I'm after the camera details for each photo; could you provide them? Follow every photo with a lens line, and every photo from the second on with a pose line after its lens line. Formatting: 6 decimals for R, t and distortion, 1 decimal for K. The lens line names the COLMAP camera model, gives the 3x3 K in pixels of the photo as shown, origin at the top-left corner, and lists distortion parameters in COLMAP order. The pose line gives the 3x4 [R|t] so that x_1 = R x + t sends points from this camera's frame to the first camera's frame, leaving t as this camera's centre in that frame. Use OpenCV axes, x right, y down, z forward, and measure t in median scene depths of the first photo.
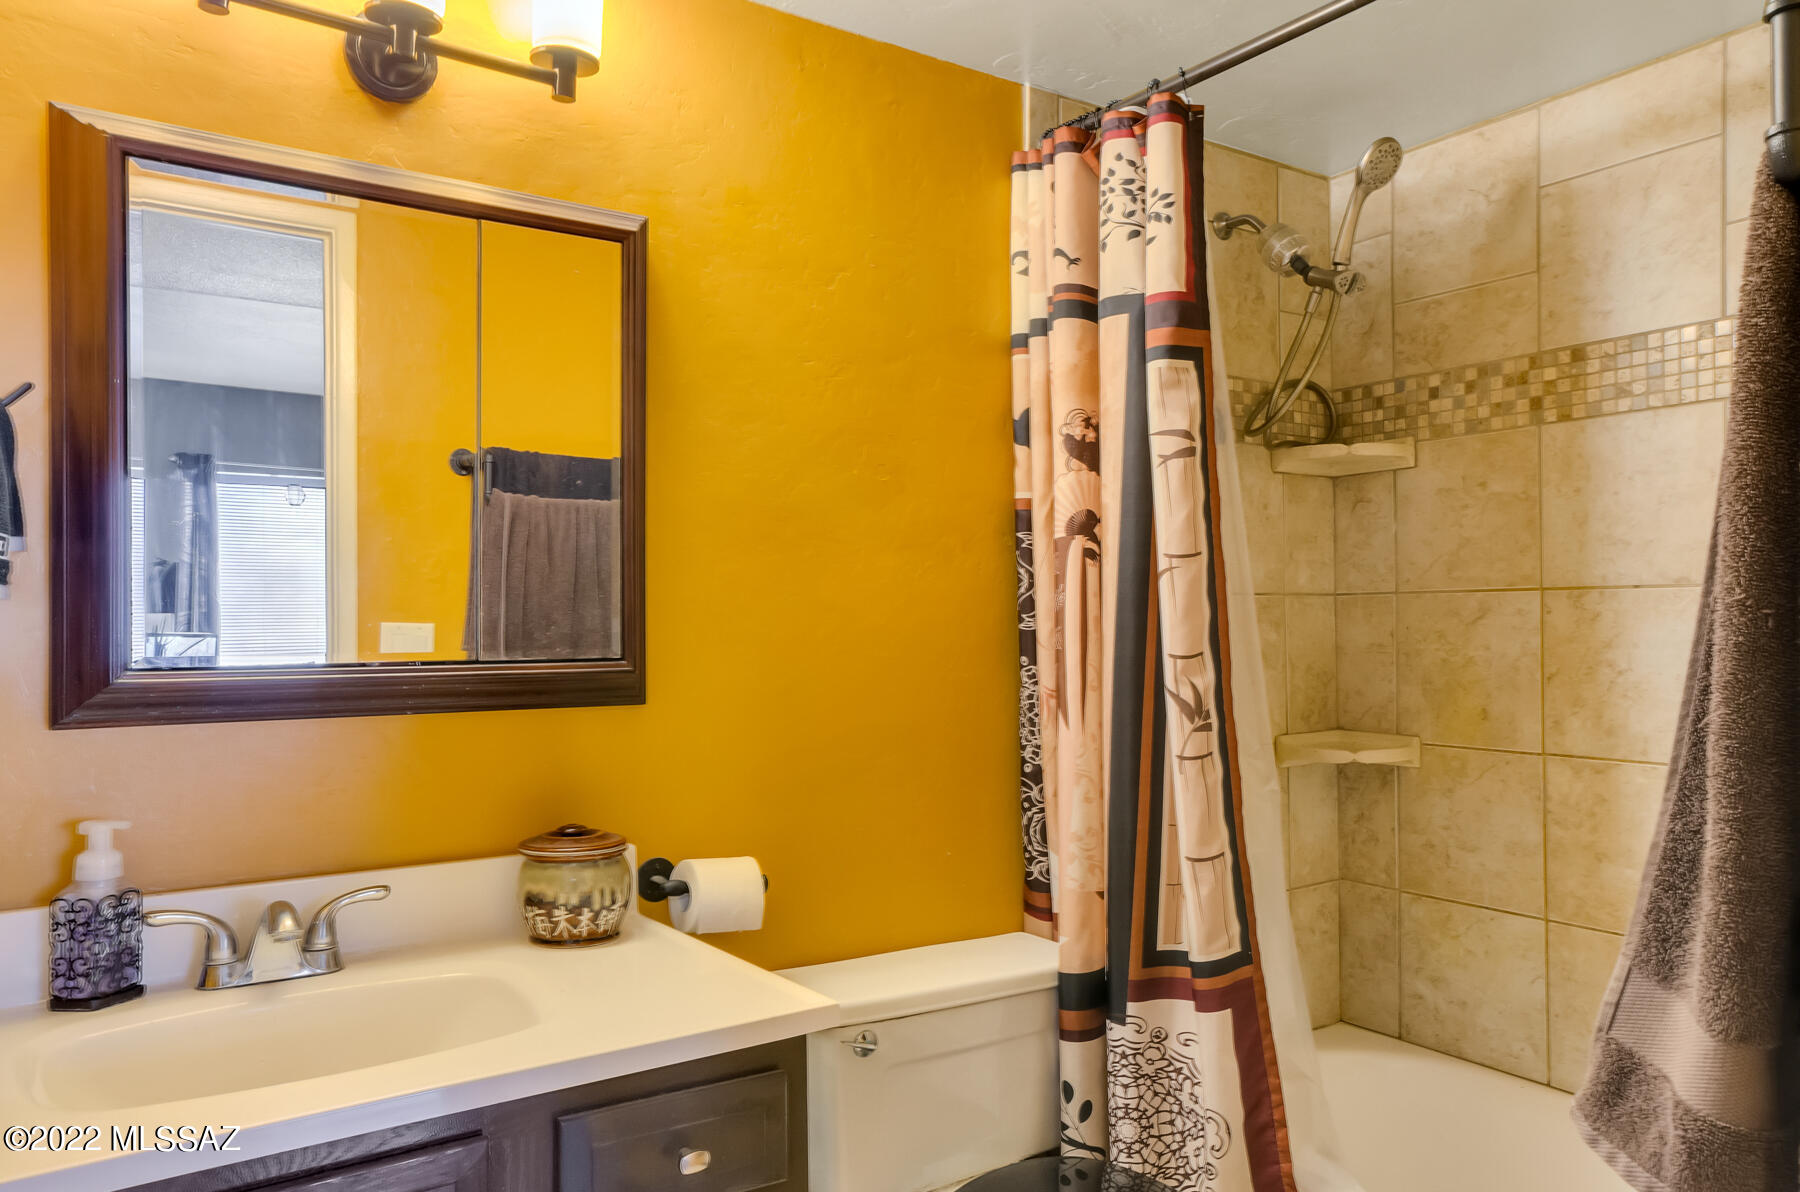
lens RADIAL K [[1279.2, 0, 900.9], [0, 1279.2, 602.0], [0, 0, 1]] dist [-0.011423, 0.011278]
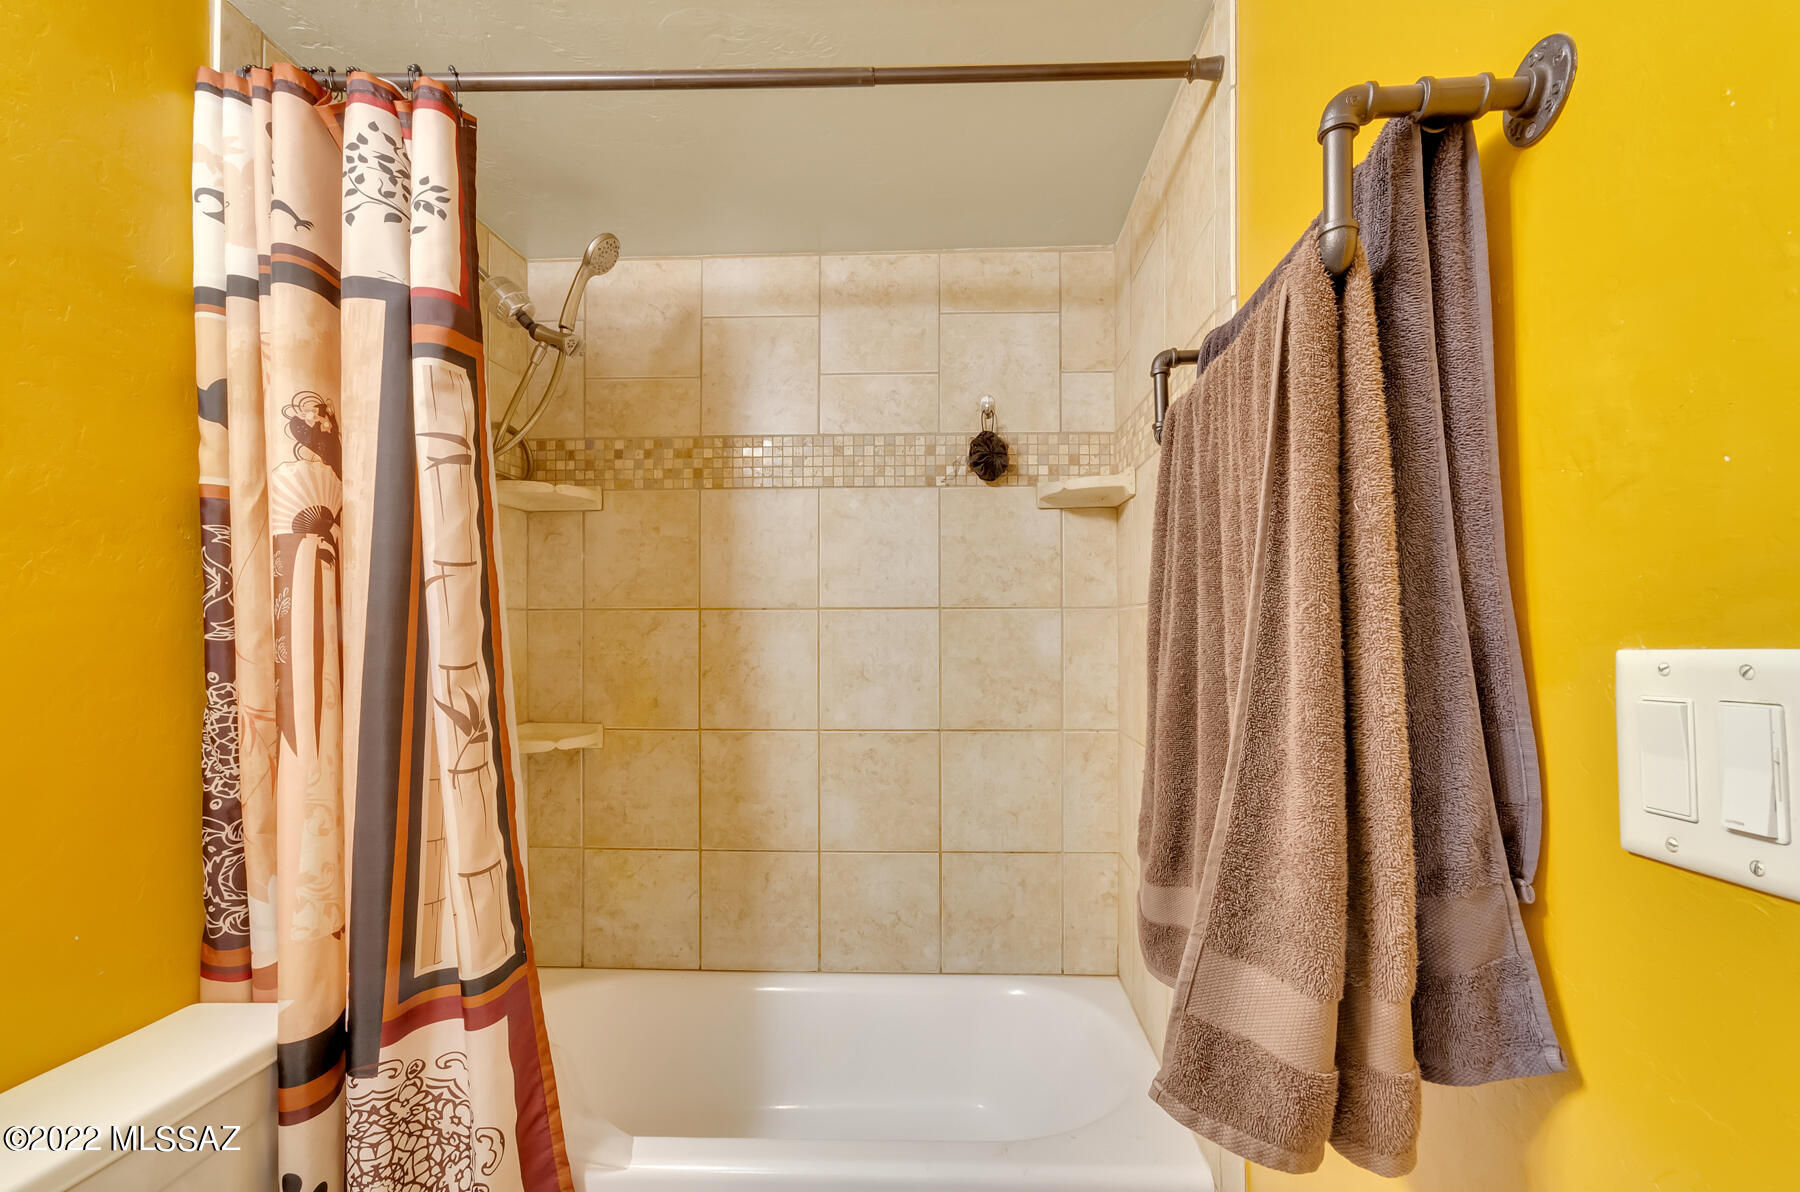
lens RADIAL K [[843.5, 0, 993.5], [0, 843.5, 619.5], [0, 0, 1]] dist [0.004000, 0.010596]
pose [[0.598773, 0.015690, 0.800765, -0.045925], [-0.015486, 0.999848, -0.008011, 0.004471], [-0.800769, -0.007604, 0.598925, 0.254390]]
